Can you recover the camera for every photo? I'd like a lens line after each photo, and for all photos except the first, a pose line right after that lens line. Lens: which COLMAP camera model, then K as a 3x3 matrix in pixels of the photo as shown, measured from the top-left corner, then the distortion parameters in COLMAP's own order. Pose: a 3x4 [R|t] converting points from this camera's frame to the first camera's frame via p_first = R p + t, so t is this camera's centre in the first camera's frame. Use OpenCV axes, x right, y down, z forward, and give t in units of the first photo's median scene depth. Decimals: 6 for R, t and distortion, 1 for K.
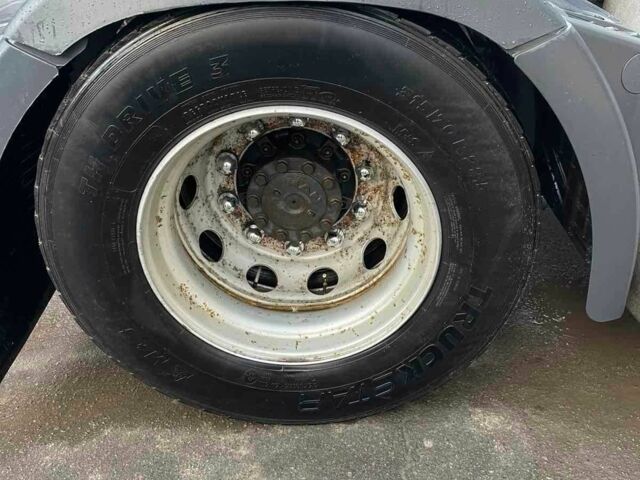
lens RADIAL K [[646.1, 0, 320.0], [0, 646.1, 240.0], [0, 0, 1]] dist [0.140532, -0.249142]
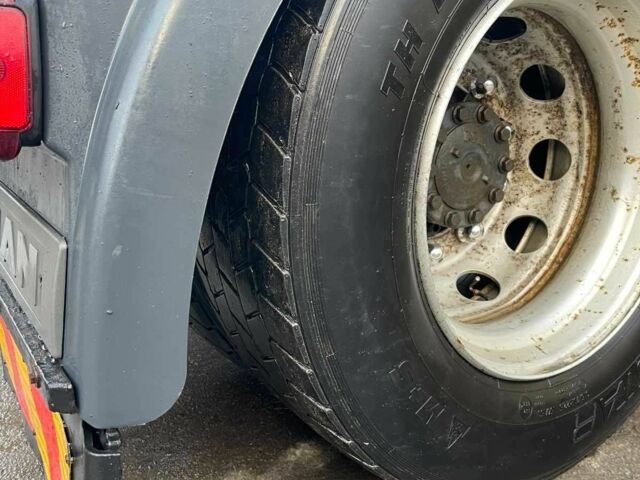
lens RADIAL K [[646.1, 0, 320.0], [0, 646.1, 240.0], [0, 0, 1]] dist [0.140532, -0.249142]
pose [[0.821653, -0.151269, 0.549550, -0.601803], [0.305914, 0.930547, -0.201241, 0.118902], [-0.480940, 0.333465, 0.810862, 0.489923]]
